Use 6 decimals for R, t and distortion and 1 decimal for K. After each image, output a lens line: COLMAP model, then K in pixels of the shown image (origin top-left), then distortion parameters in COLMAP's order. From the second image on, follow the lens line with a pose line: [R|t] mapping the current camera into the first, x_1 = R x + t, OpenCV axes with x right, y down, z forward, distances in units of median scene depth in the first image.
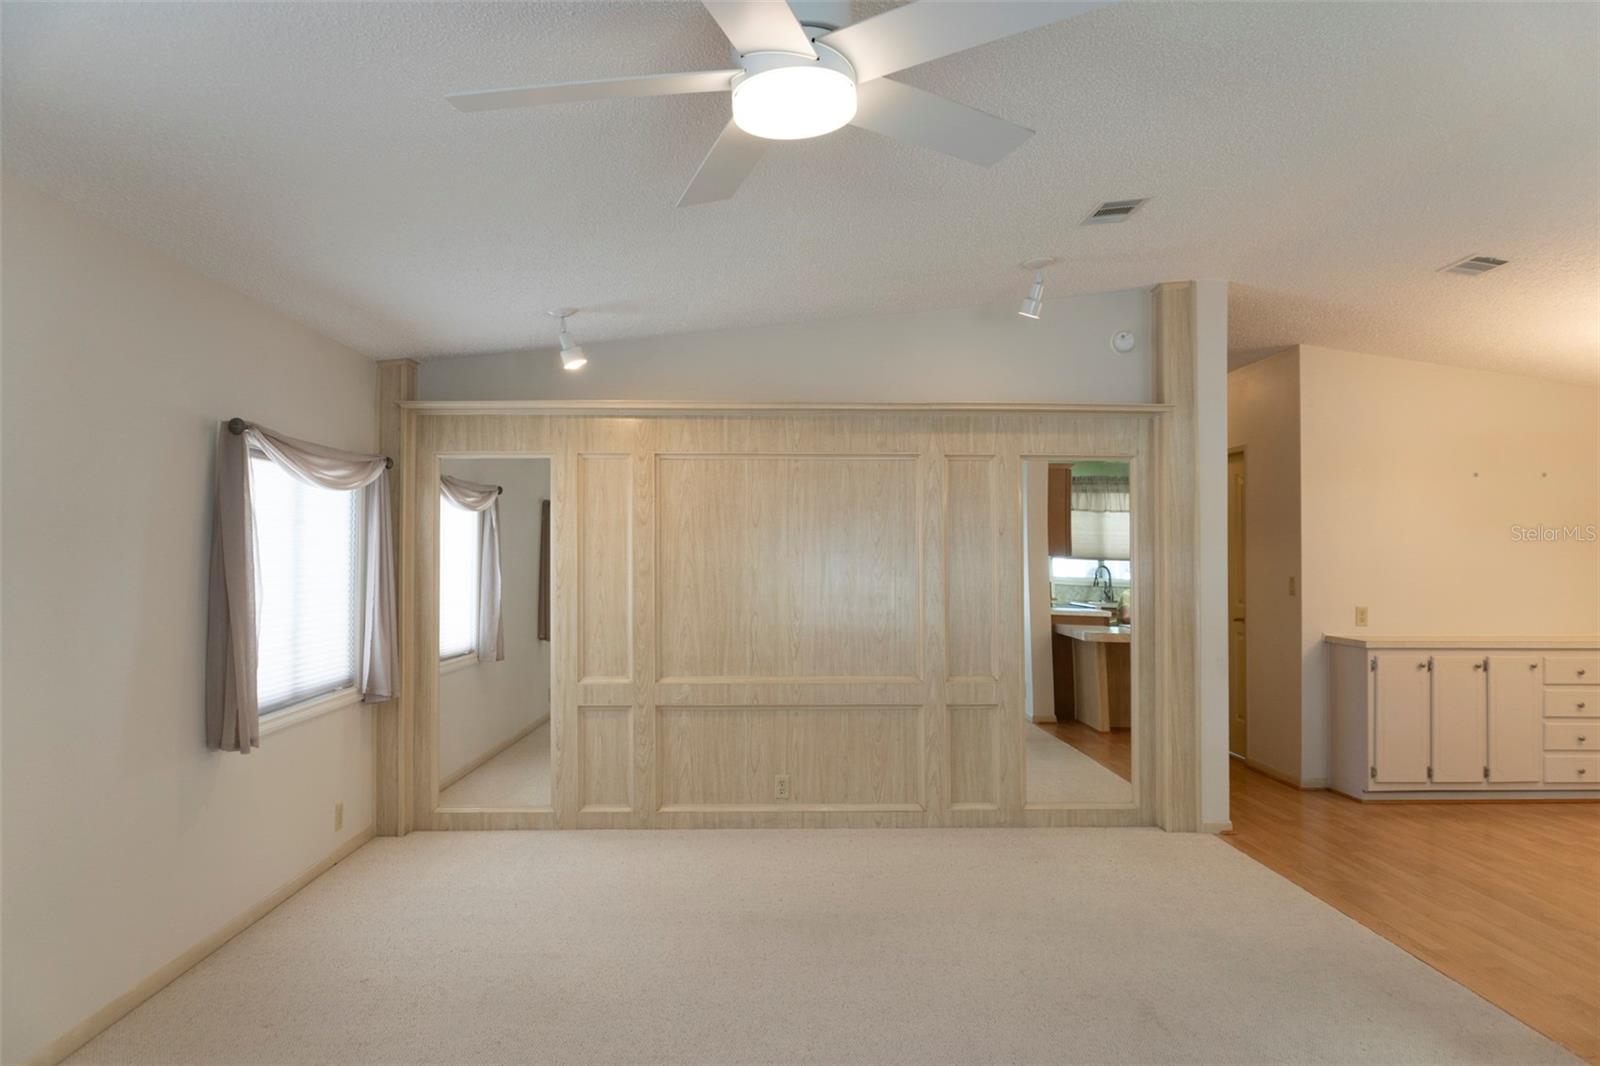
lens RADIAL K [[1084.2, 0, 783.3], [0, 1084.2, 534.2], [0, 0, 1]] dist [-0.022298, 0.005276]
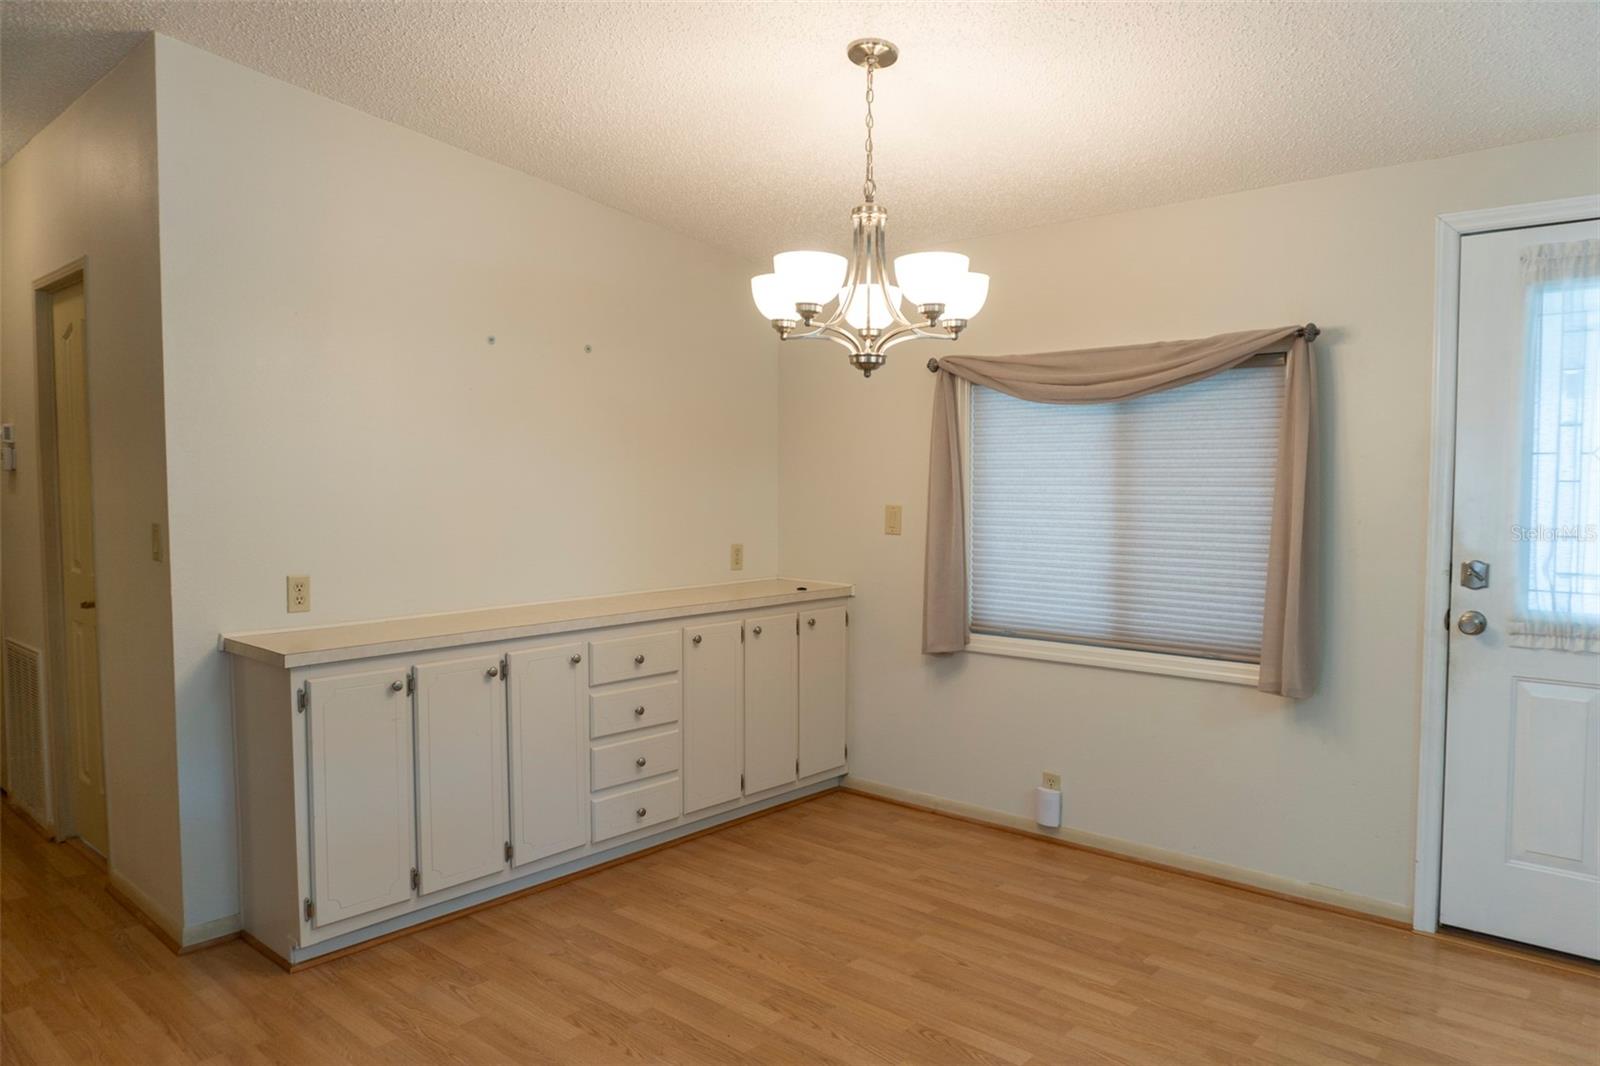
lens RADIAL K [[1084.2, 0, 805.6], [0, 1084.2, 548.2], [0, 0, 1]] dist [-0.022298, 0.005276]
pose [[0.683383, -0.058767, 0.727691, 0.347899], [-0.010563, 0.995855, 0.090343, 0.004258], [-0.729983, -0.069425, 0.679930, 0.495729]]
